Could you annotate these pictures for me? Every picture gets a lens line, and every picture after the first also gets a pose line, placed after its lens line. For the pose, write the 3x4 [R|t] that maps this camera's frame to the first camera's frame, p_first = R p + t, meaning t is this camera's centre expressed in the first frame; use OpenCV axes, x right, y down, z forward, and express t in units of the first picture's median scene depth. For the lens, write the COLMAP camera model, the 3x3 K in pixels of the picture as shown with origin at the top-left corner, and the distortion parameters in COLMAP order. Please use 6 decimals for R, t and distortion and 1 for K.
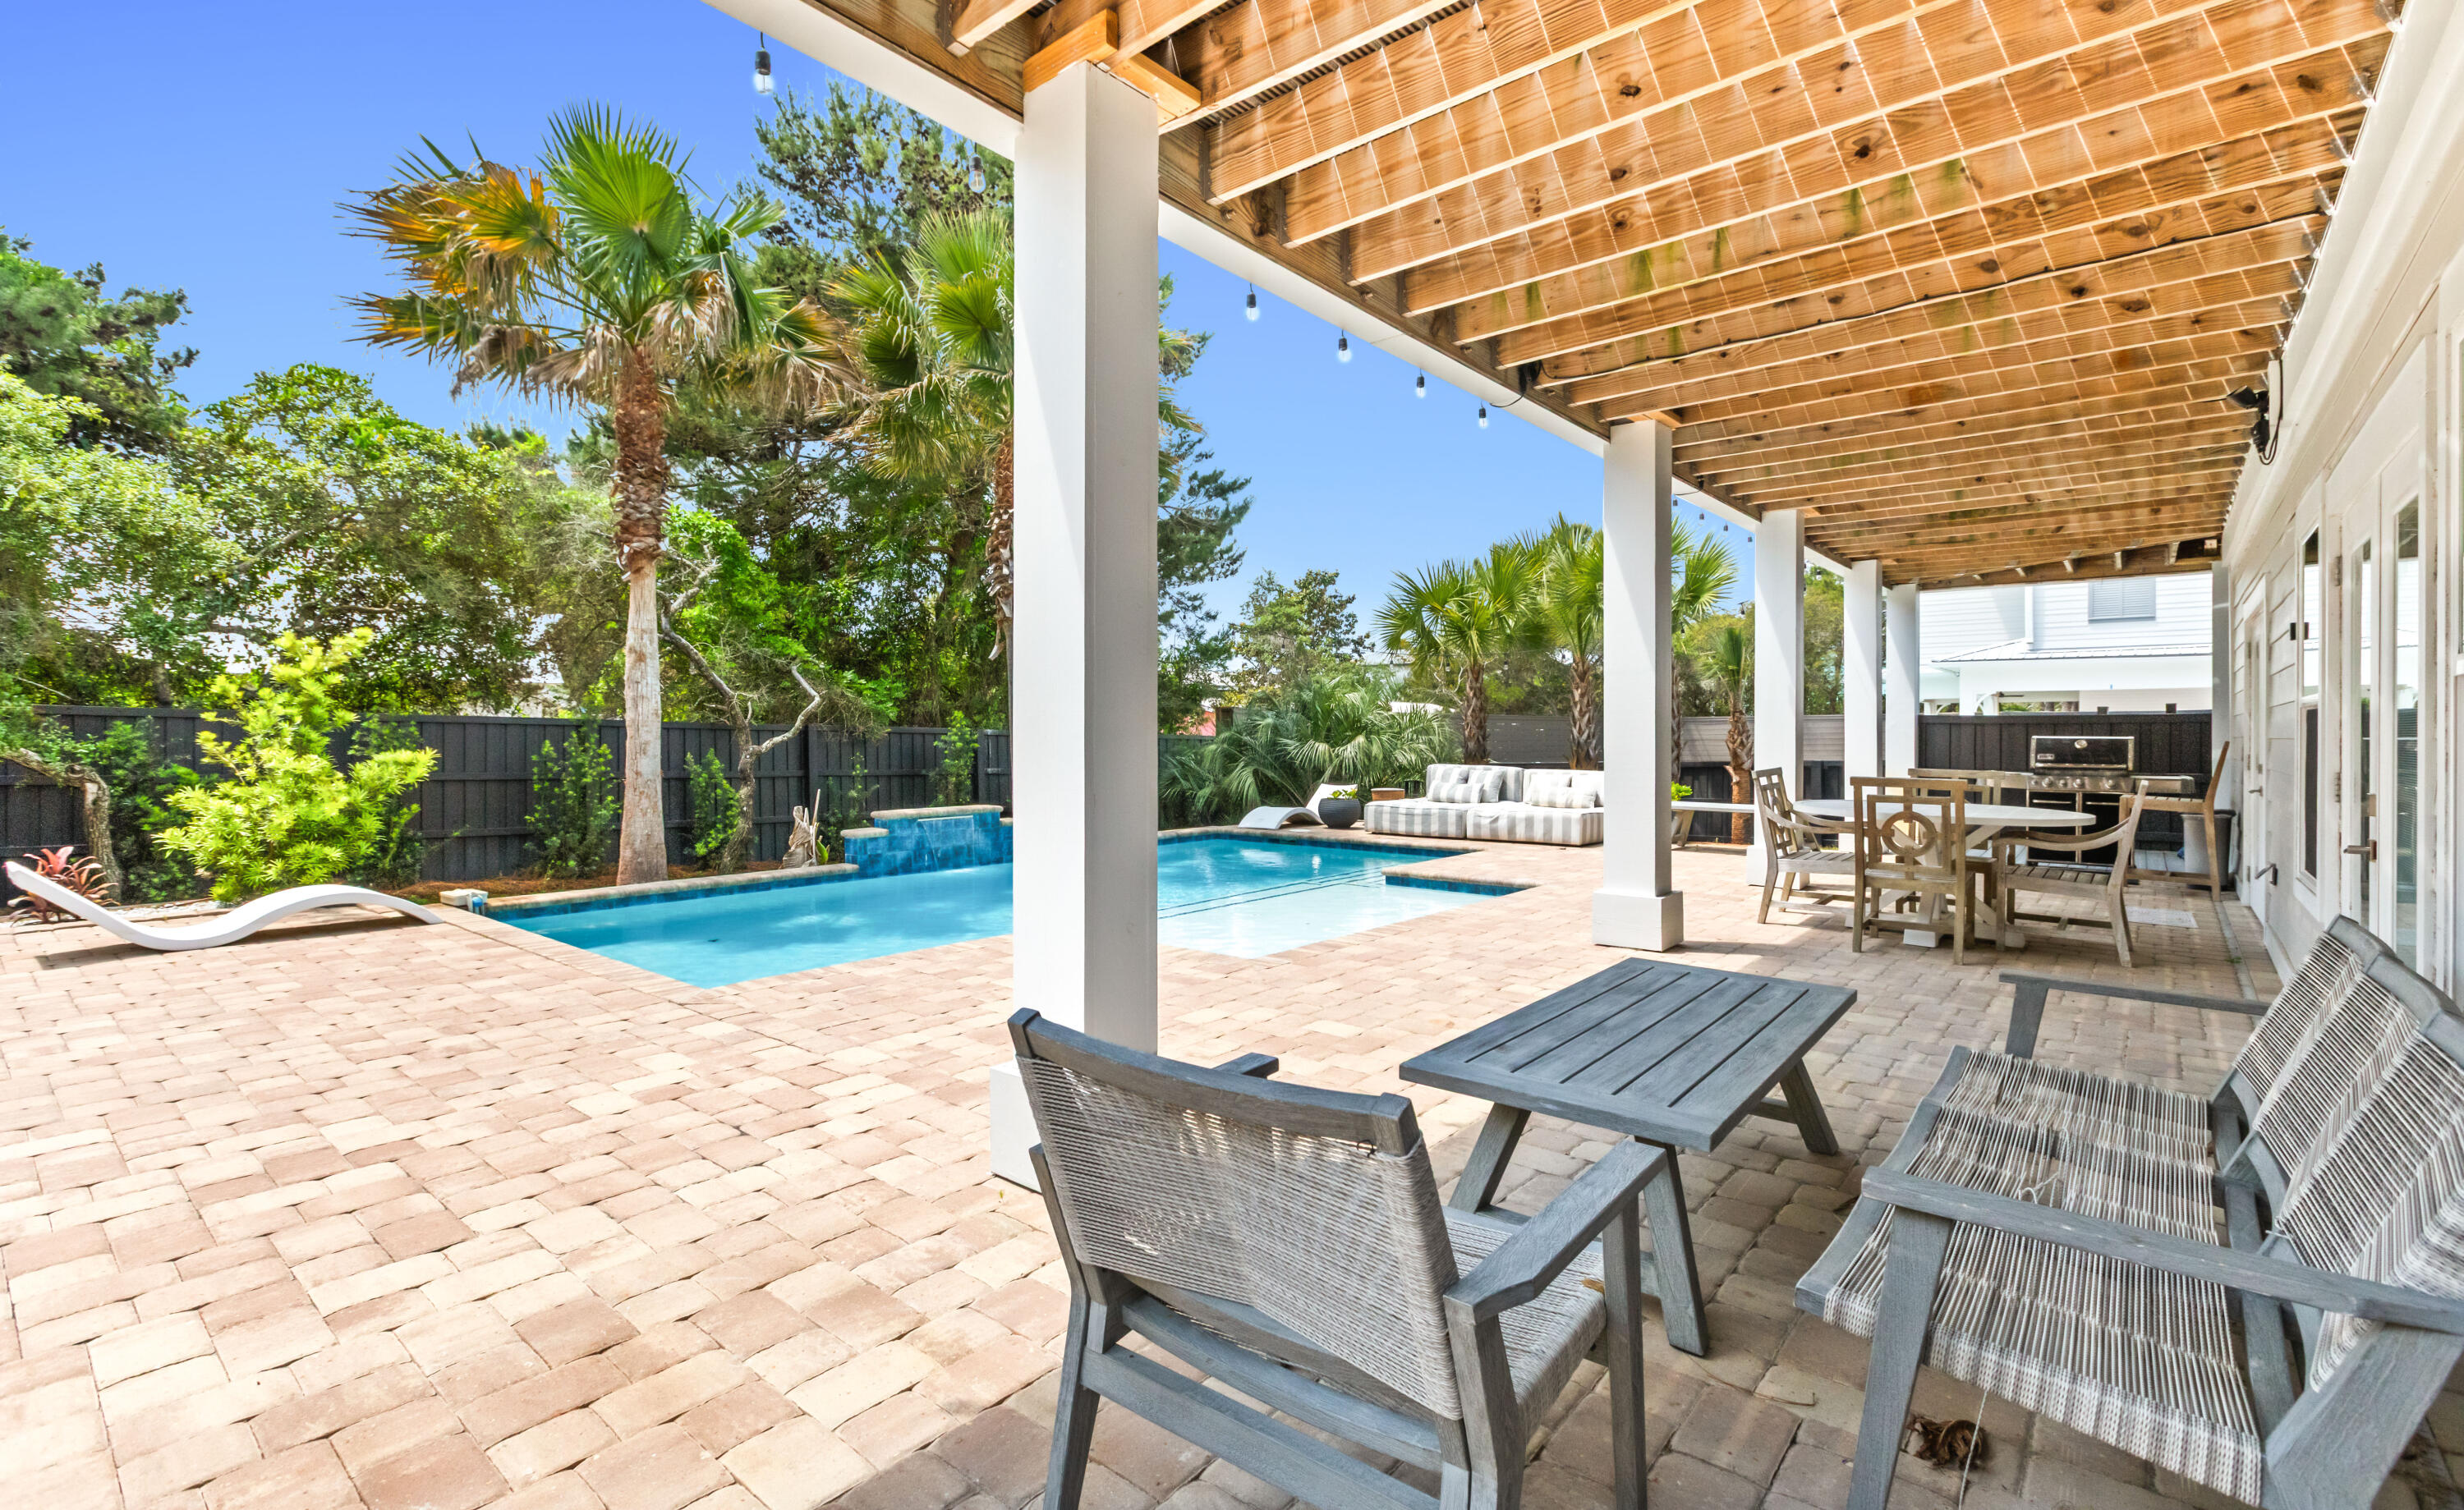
lens RADIAL K [[1102.1, 0, 1232.5], [0, 1102.1, 732.4], [0, 0, 1]] dist [0.002671, 0.000636]
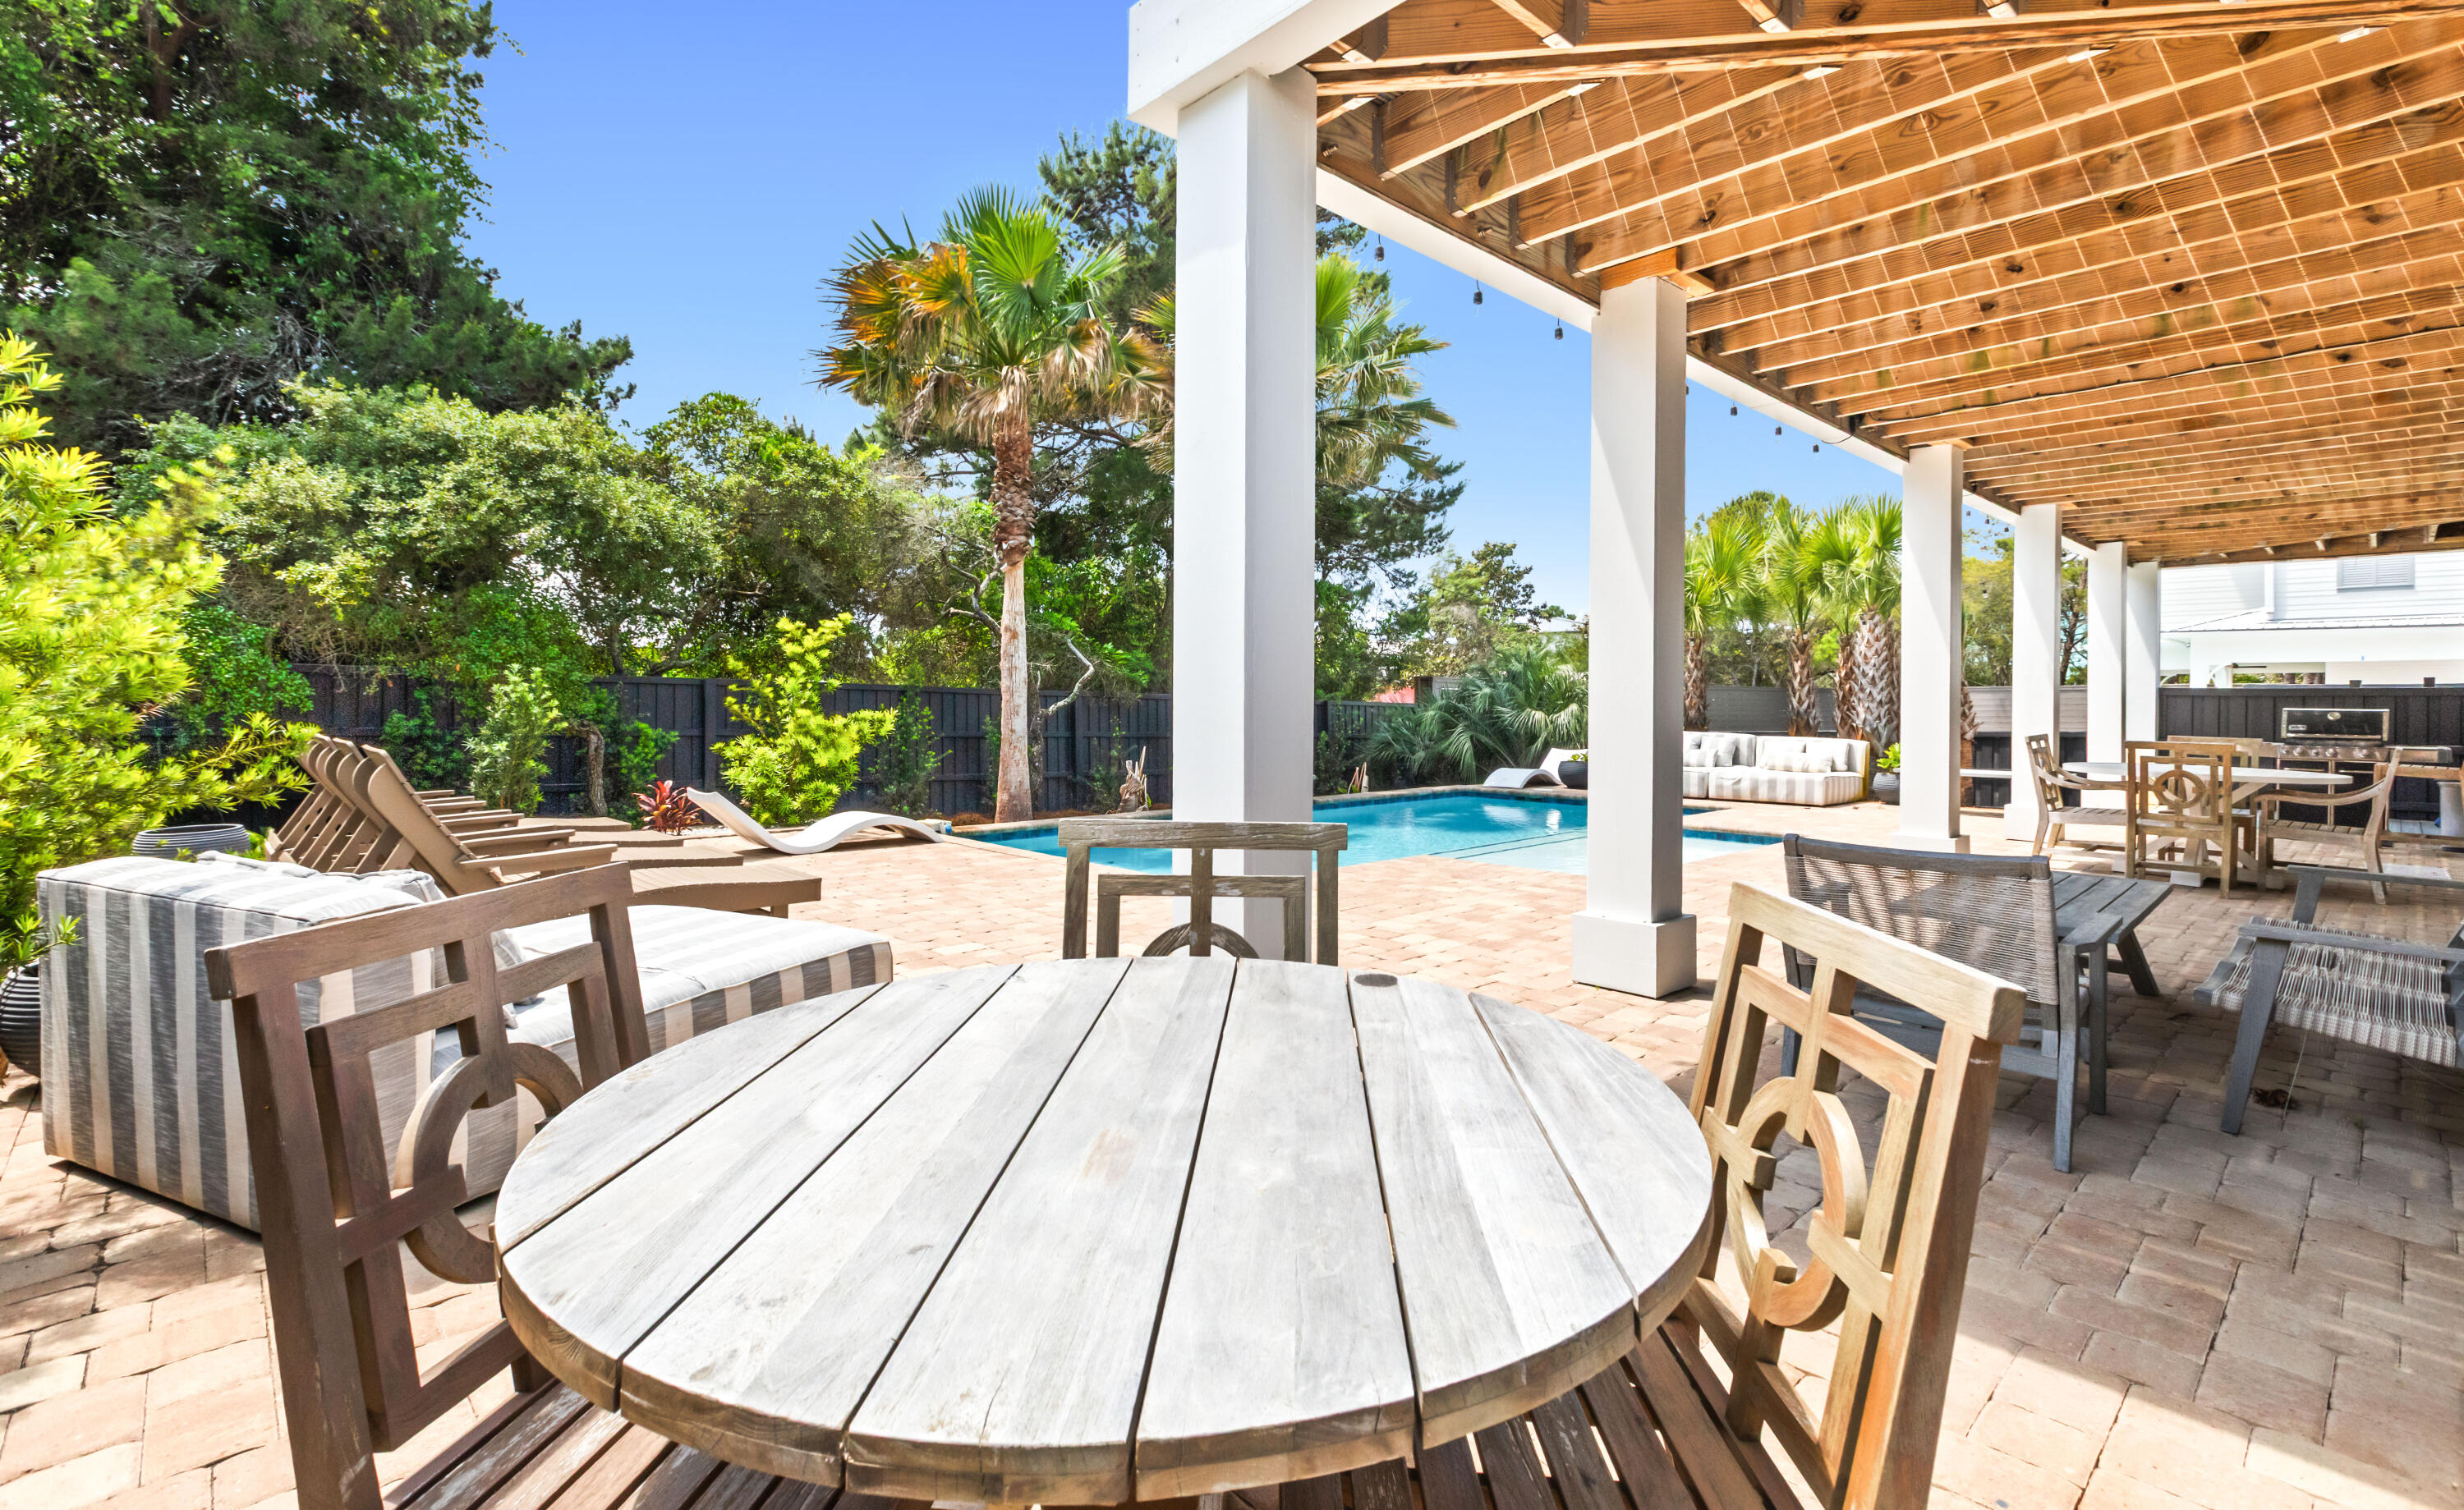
lens RADIAL K [[1114.0, 0, 1234.7], [0, 1114.0, 701.5], [0, 0, 1]] dist [0.002619, -0.000539]
pose [[0.993156, 0.006358, -0.116624, -0.150767], [-0.006175, 0.999979, 0.001929, 0.000881], [0.116634, -0.001196, 0.993174, -0.183321]]
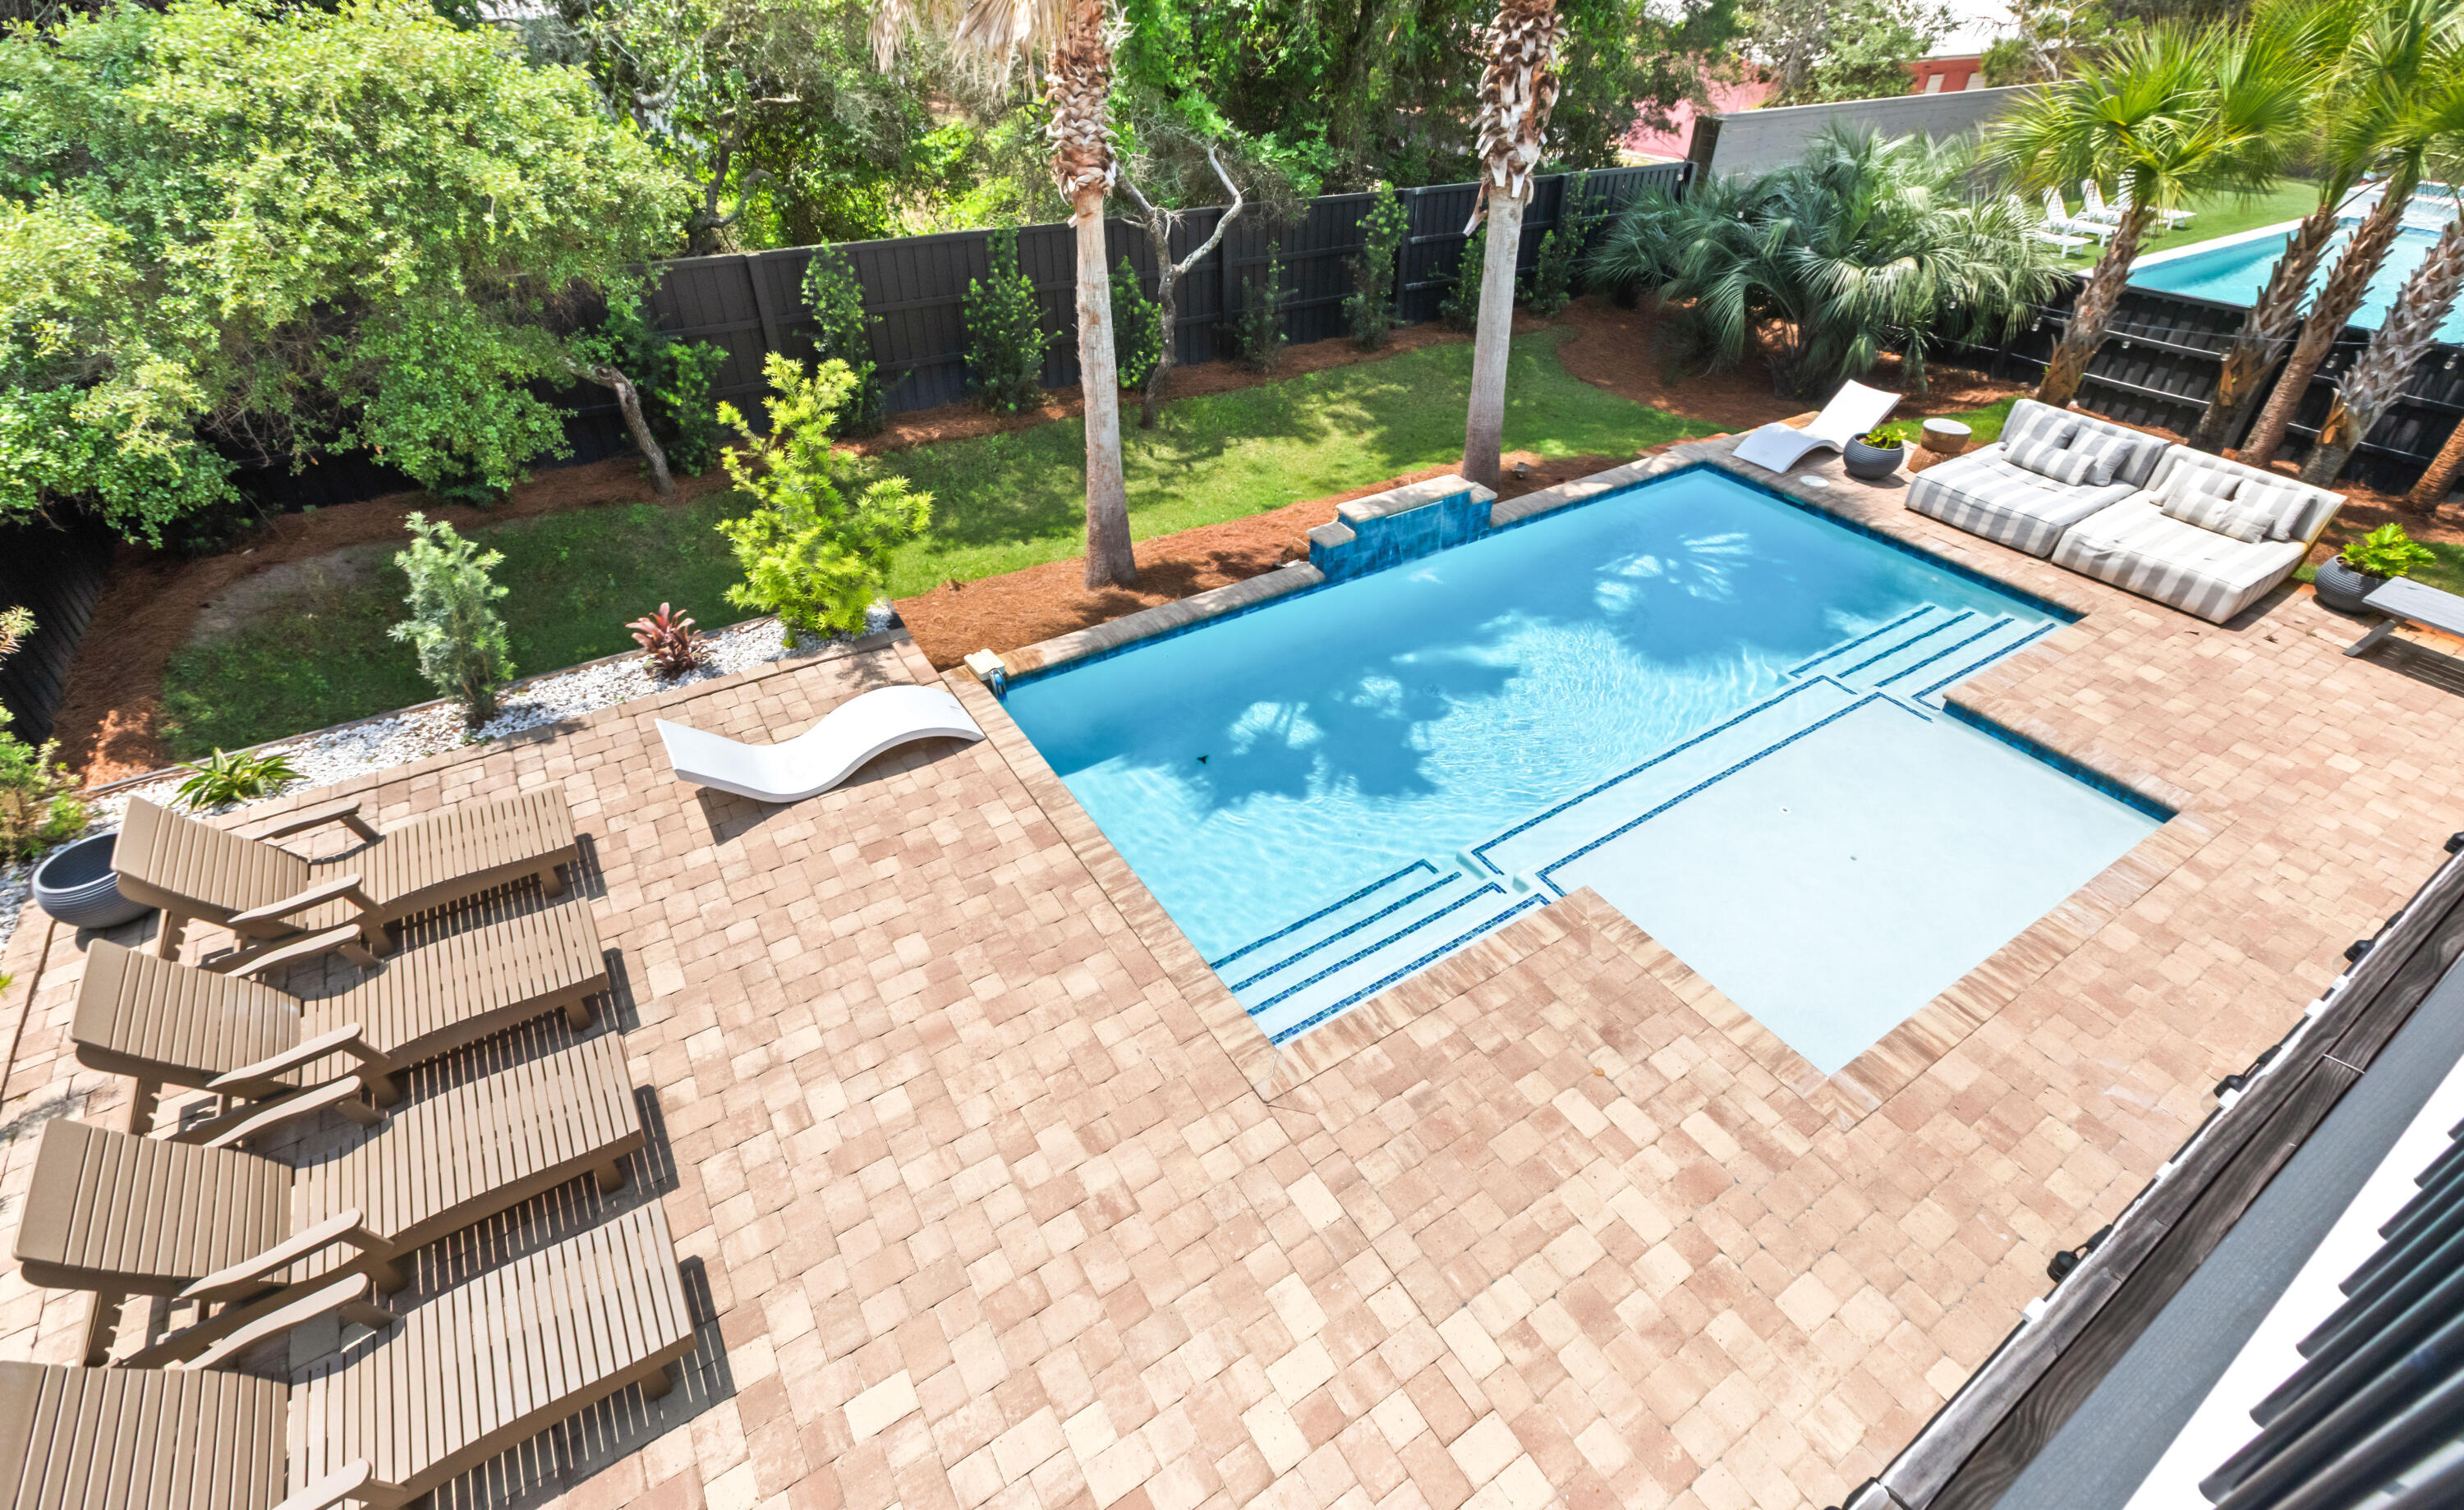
lens RADIAL K [[1098.0, 0, 1230.4], [0, 1098.0, 708.4], [0, 0, 1]] dist [0.001126, 0.000436]
pose [[0.954152, 0.184079, -0.236027, -0.169361], [-0.013464, 0.814135, 0.580519, -0.318014], [0.299019, -0.550726, 0.779287, 0.182628]]
